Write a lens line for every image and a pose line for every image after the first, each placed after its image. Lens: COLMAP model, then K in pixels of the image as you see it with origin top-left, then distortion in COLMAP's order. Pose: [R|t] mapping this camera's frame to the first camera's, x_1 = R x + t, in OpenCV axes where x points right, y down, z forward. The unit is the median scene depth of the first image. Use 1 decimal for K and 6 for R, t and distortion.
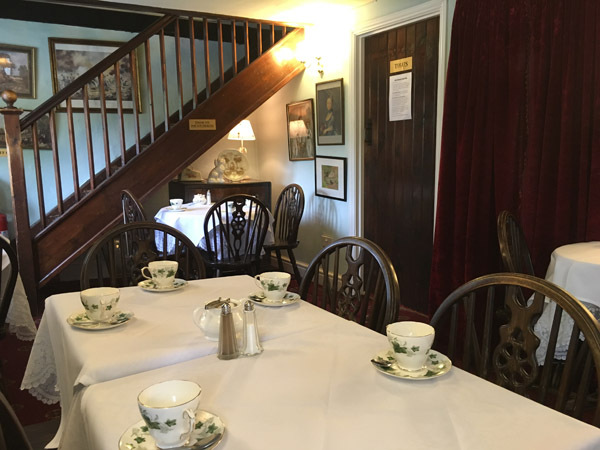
lens RADIAL K [[512.9, 0, 300.7], [0, 512.9, 227.9], [0, 0, 1]] dist [0.061672, -0.065107]
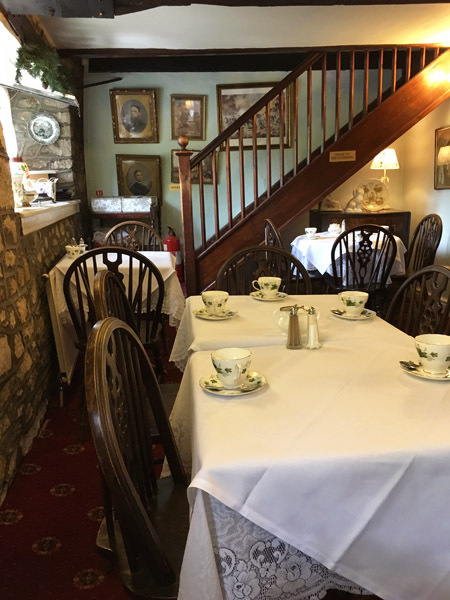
lens RADIAL K [[512.9, 0, 223.7], [0, 512.9, 301.2], [0, 0, 1]] dist [0.061672, -0.065107]
pose [[0.900670, 0.080912, -0.426905, 0.067640], [-0.045115, 0.994613, 0.093328, 0.004950], [0.432156, -0.064798, 0.899468, -0.067581]]
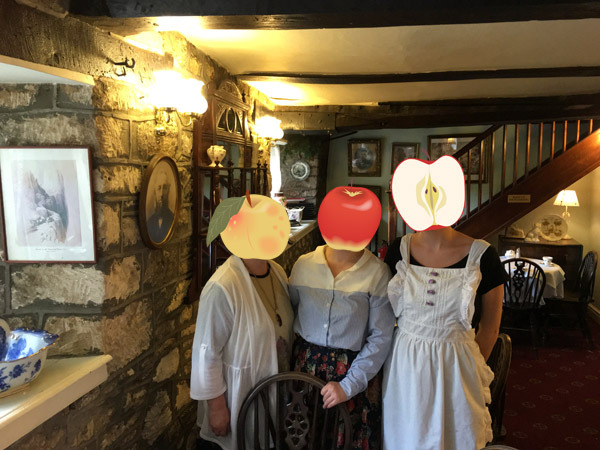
lens RADIAL K [[512.9, 0, 302.1], [0, 512.9, 226.2], [0, 0, 1]] dist [0.061672, -0.065107]
pose [[0.711939, 0.083849, -0.697218, 0.371203], [-0.110794, 0.993823, 0.006387, -0.082625], [0.693447, 0.072700, 0.716831, -0.359168]]
